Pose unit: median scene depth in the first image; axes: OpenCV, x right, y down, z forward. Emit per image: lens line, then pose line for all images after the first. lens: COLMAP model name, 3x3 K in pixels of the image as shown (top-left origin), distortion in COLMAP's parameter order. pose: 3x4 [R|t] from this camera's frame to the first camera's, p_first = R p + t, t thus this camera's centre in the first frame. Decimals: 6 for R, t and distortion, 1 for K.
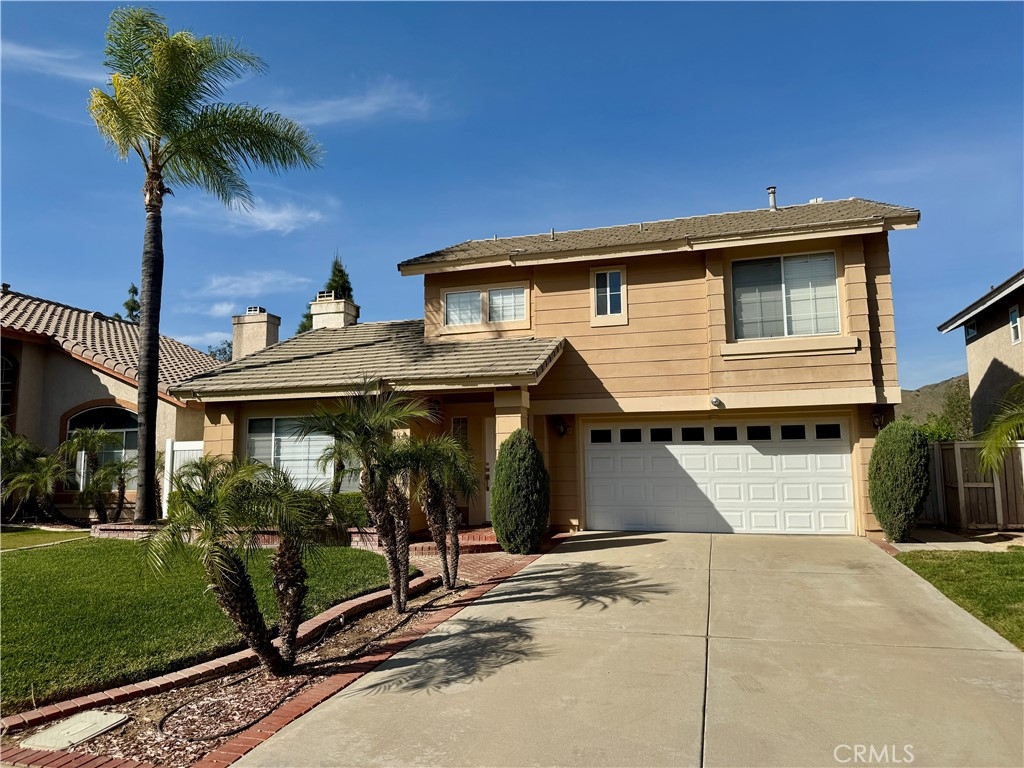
lens RADIAL K [[736.3, 0, 512.0], [0, 736.3, 384.0], [0, 0, 1]] dist [0.000455, -0.009528]
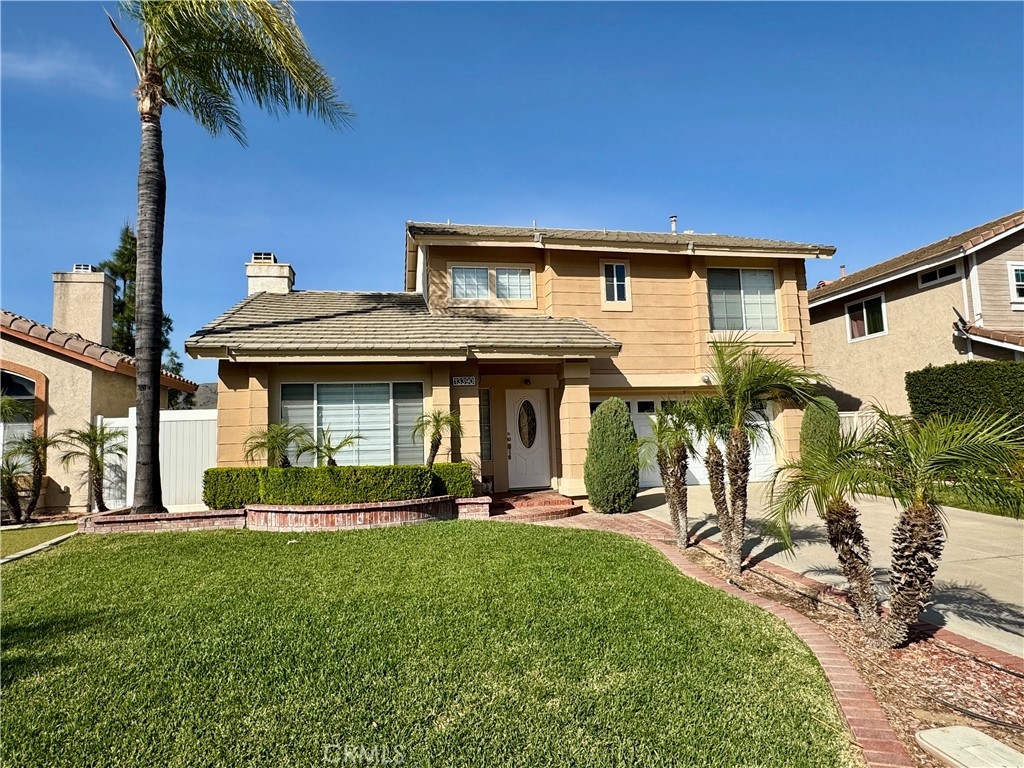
lens RADIAL K [[611.2, 0, 512.0], [0, 611.2, 384.0], [0, 0, 1]] dist [-0.068402, 0.063848]
pose [[0.882672, 0.027324, 0.469195, -0.453925], [-0.033410, 0.999431, 0.004651, 0.035262], [-0.468801, -0.019781, 0.883082, 0.238389]]
